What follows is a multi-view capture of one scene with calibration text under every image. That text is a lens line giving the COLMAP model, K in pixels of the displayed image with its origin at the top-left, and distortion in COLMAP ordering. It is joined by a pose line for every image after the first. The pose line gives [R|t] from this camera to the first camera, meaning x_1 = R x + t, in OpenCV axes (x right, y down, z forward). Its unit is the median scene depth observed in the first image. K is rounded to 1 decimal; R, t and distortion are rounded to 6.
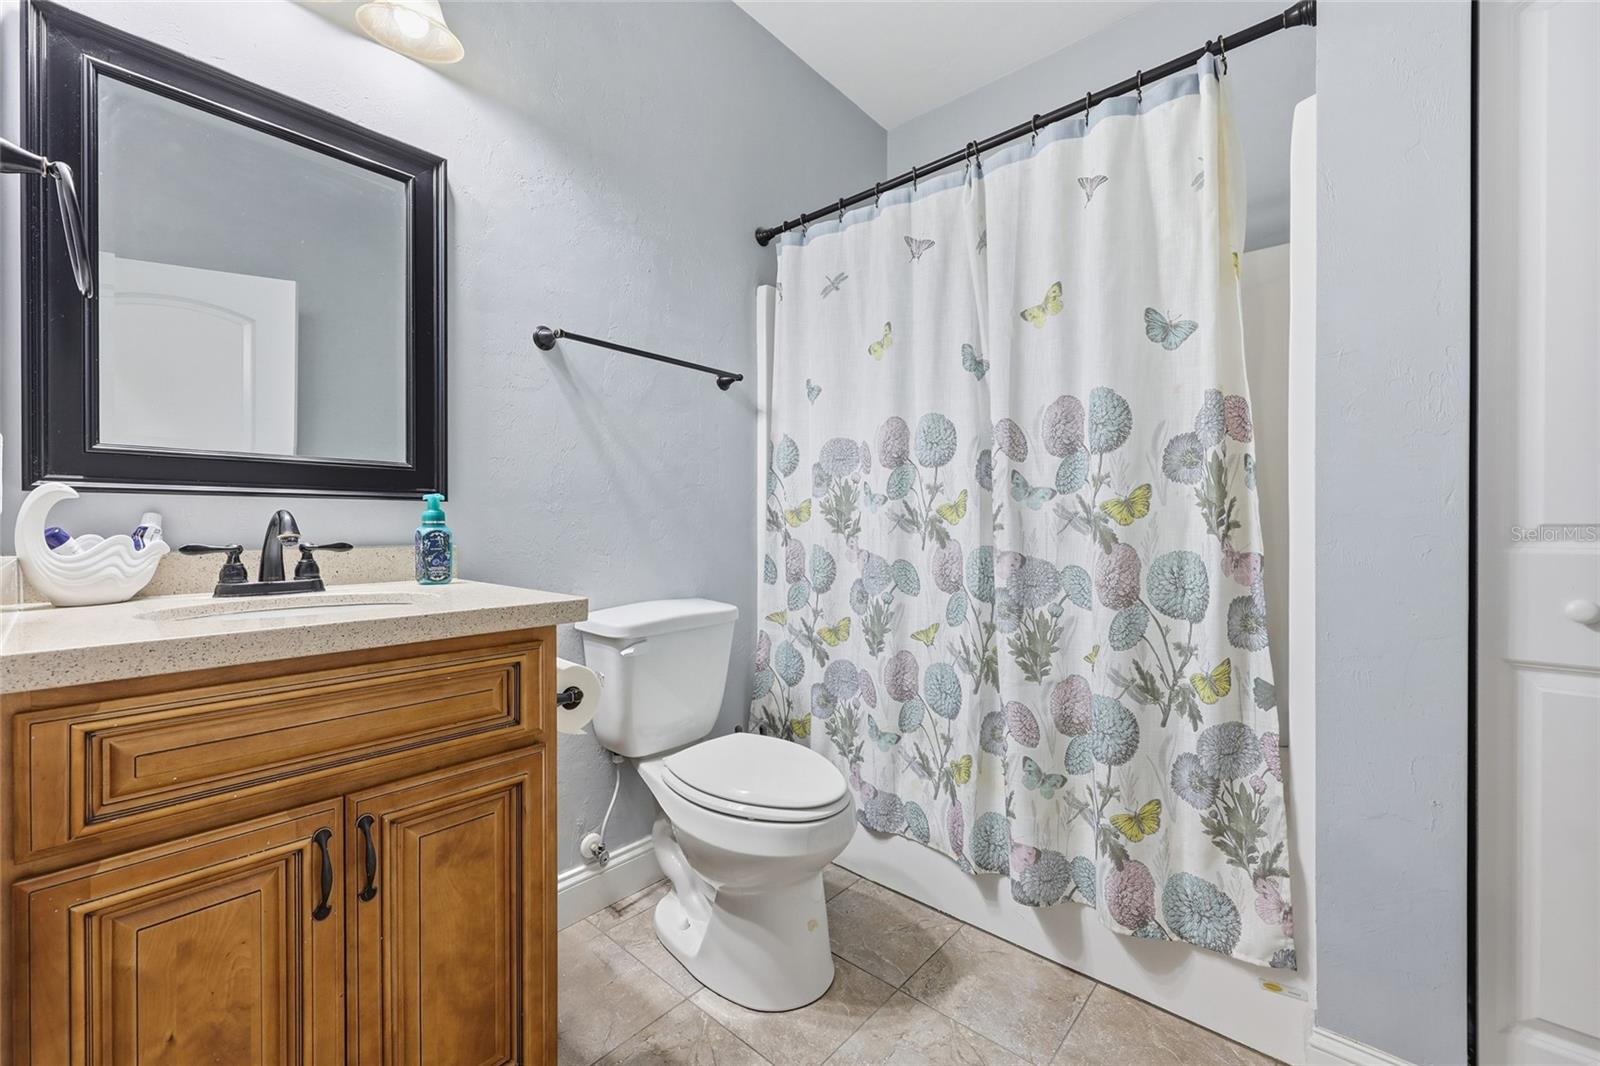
lens RADIAL K [[654.2, 0, 800.0], [0, 654.2, 533.0], [0, 0, 1]] dist [0.000173, -0.000158]
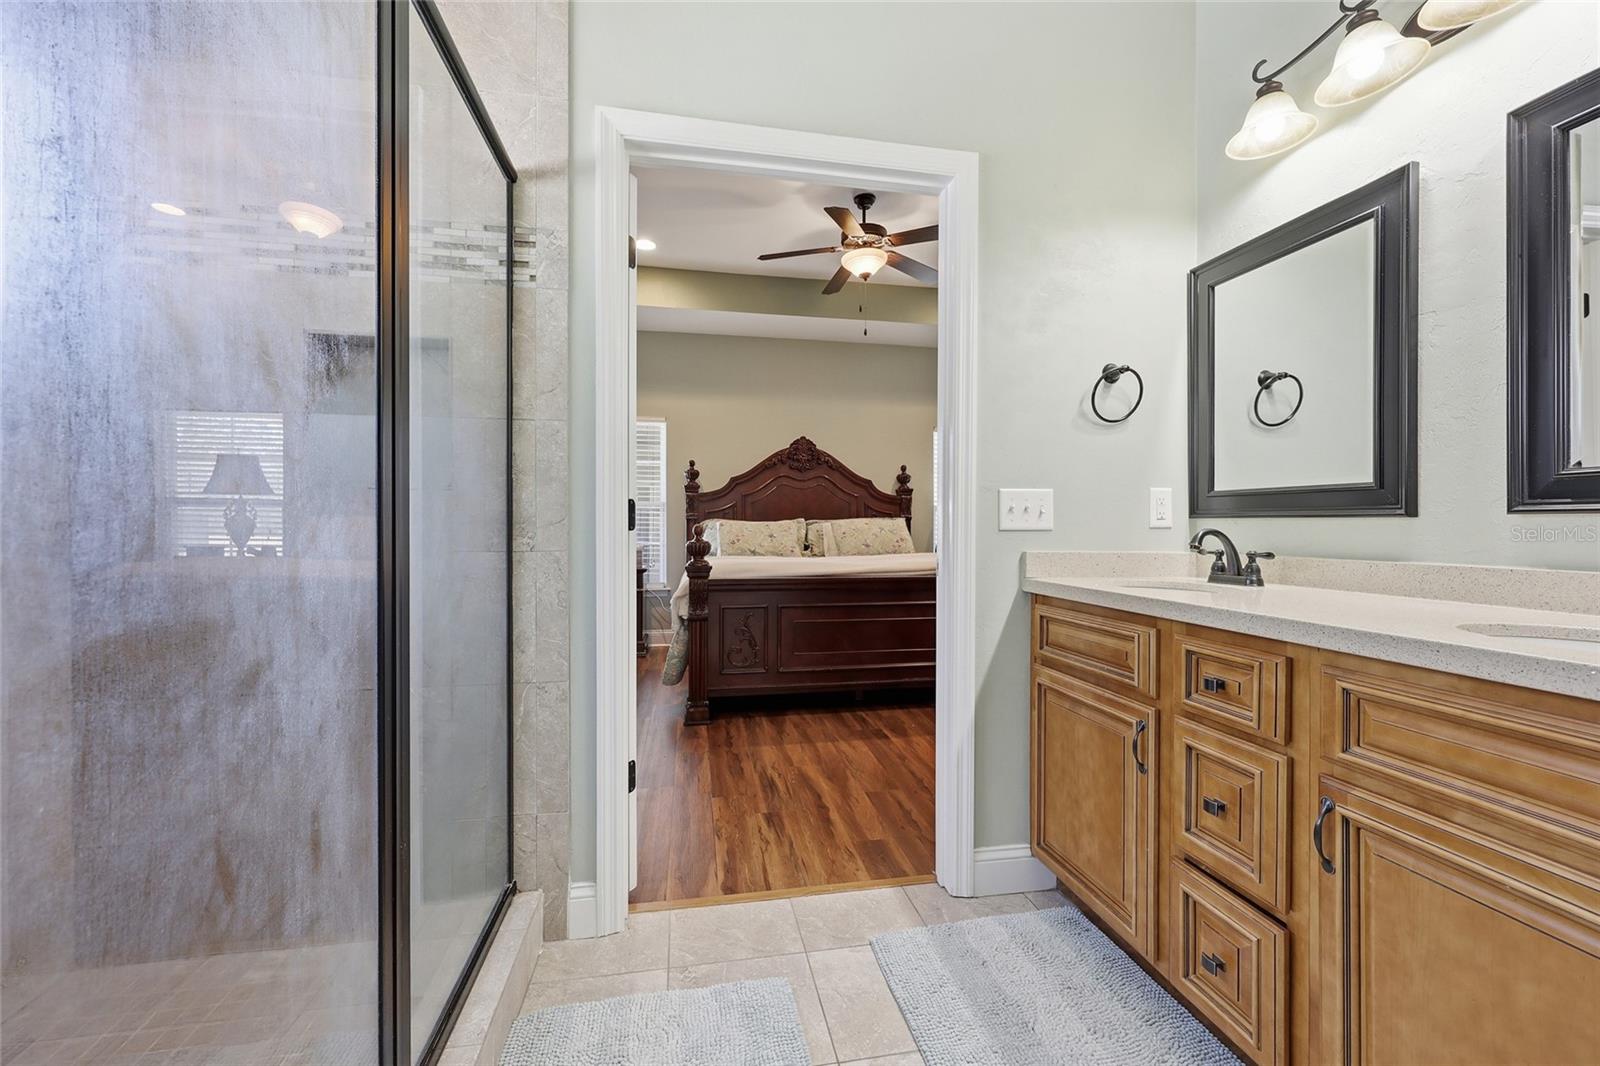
lens RADIAL K [[654.2, 0, 800.0], [0, 654.2, 533.0], [0, 0, 1]] dist [0.000173, -0.000158]
pose [[-0.621331, 0.002774, -0.783543, 0.943682], [-0.007029, 0.999934, 0.009114, -0.029677], [0.783517, 0.011170, -0.621270, 1.091641]]
